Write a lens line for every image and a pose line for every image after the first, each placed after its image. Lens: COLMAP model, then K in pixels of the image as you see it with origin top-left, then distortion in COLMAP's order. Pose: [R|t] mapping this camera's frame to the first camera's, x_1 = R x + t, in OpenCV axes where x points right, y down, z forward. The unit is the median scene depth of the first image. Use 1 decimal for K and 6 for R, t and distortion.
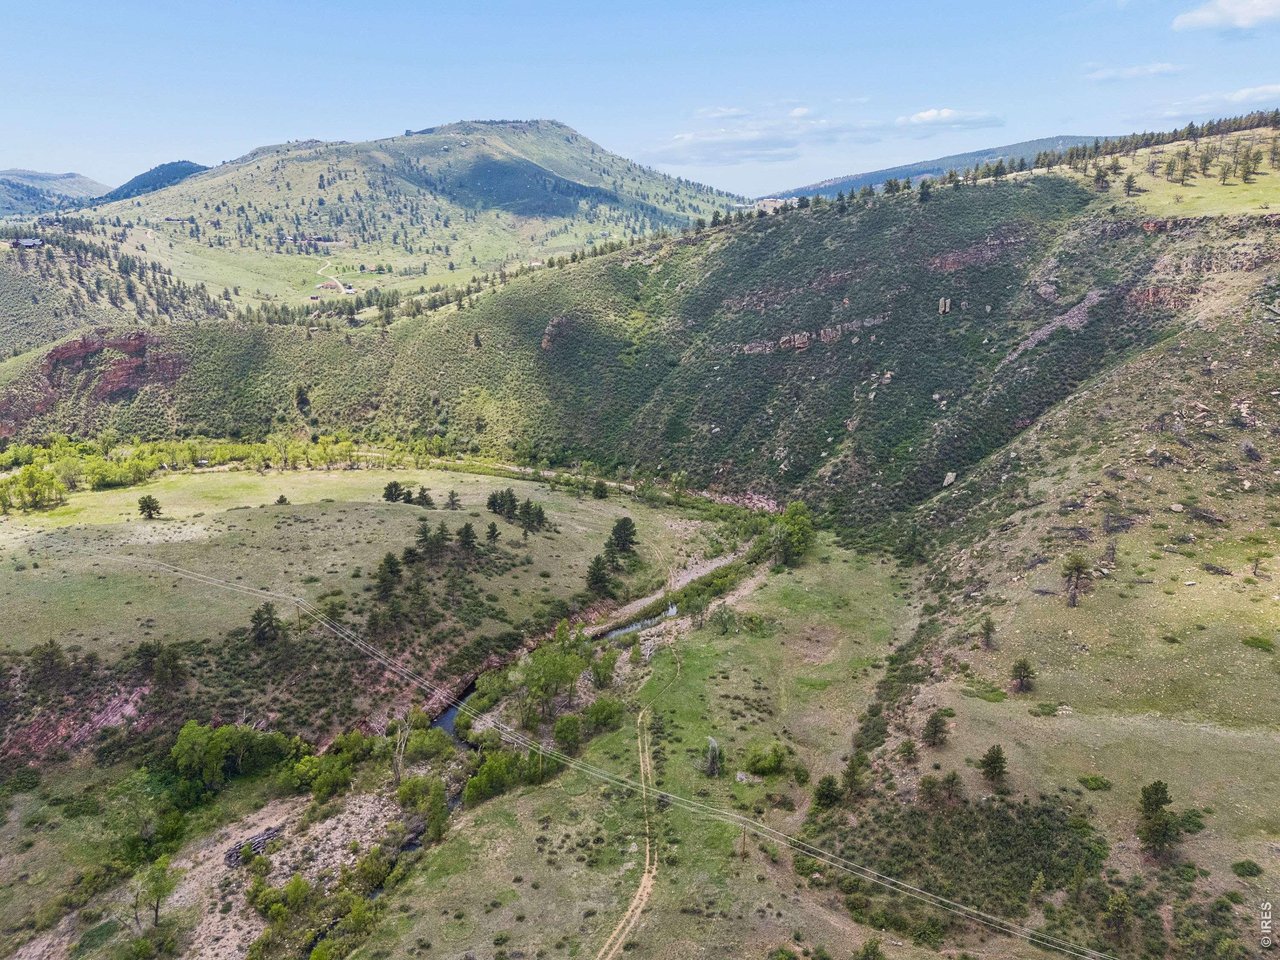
lens RADIAL K [[948.3, 0, 631.5], [0, 948.3, 473.9], [0, 0, 1]] dist [0.080046, -0.078780]
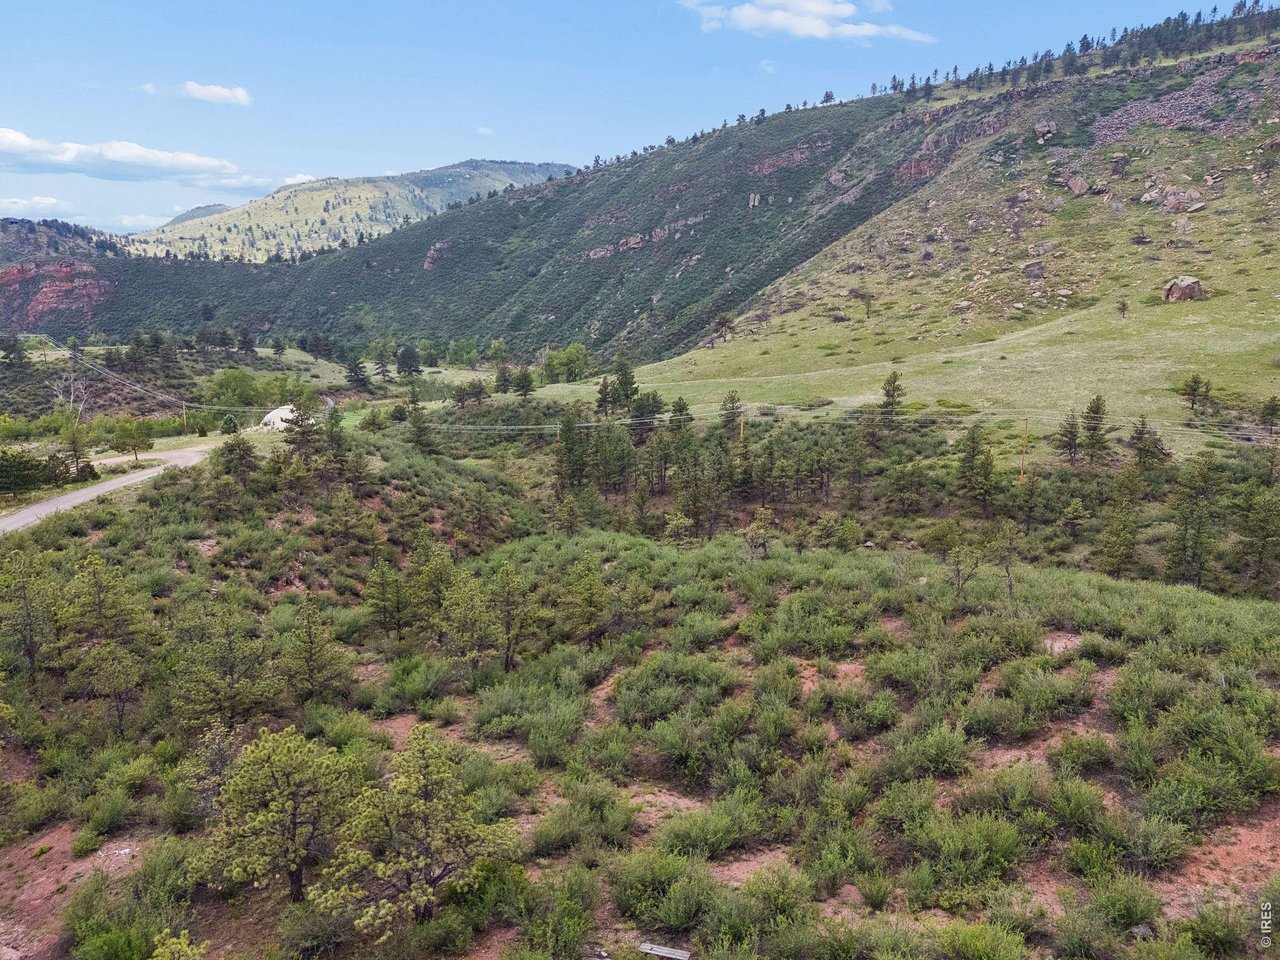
lens RADIAL K [[948.3, 0, 642.9], [0, 948.3, 486.9], [0, 0, 1]] dist [0.080046, -0.078780]
pose [[0.998255, -0.000679, -0.059052, 0.243956], [-0.003295, 0.997736, -0.067171, 0.209077], [0.058964, 0.067248, 0.995992, -0.071363]]
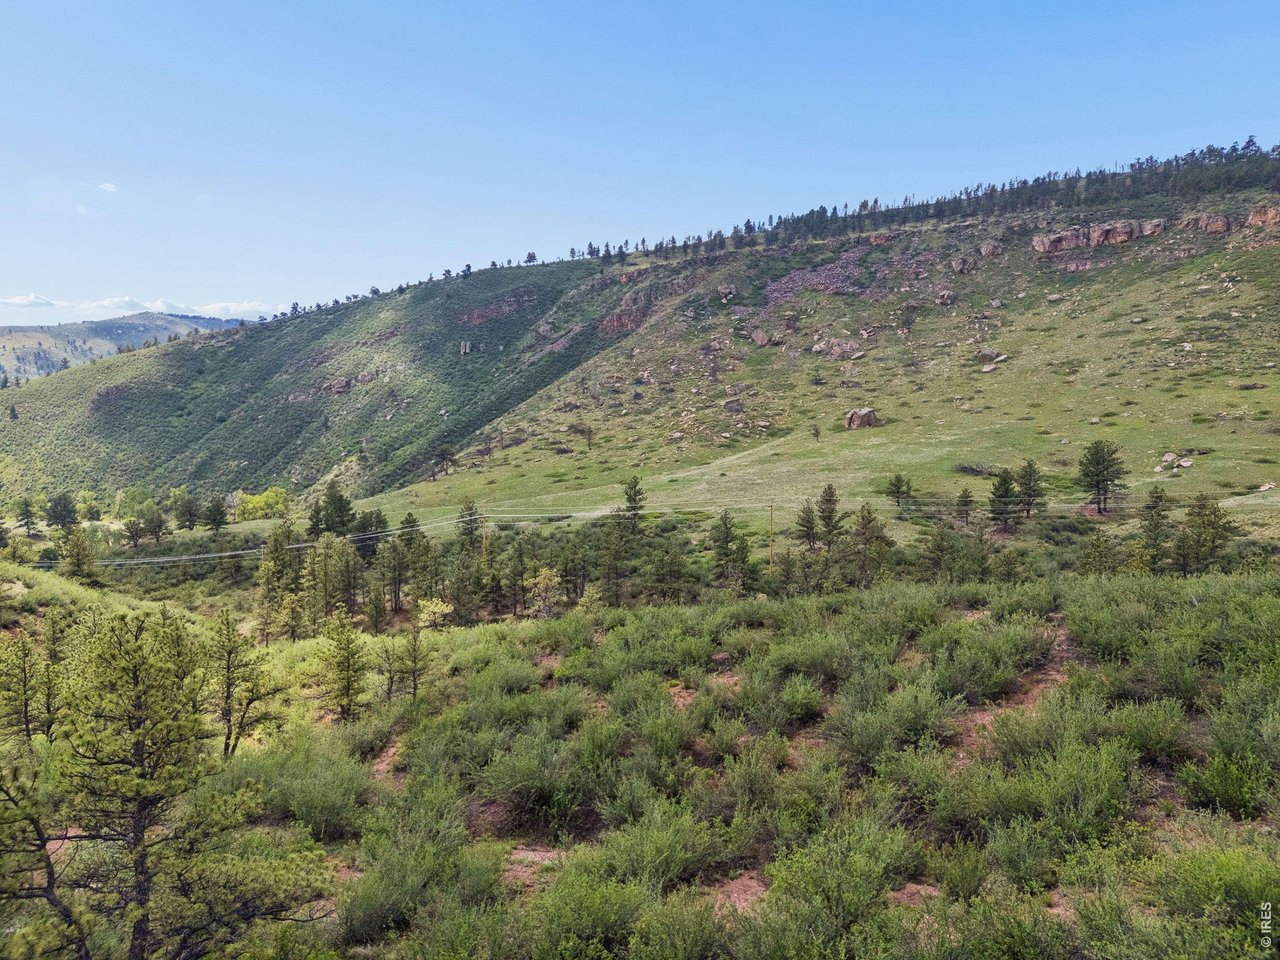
lens RADIAL K [[948.3, 0, 650.9], [0, 948.3, 477.9], [0, 0, 1]] dist [0.080046, -0.078780]
pose [[0.967877, -0.029661, 0.249670, 0.235743], [0.088311, 0.969852, -0.227132, 0.221447], [-0.235406, 0.241884, 0.941316, -0.047120]]
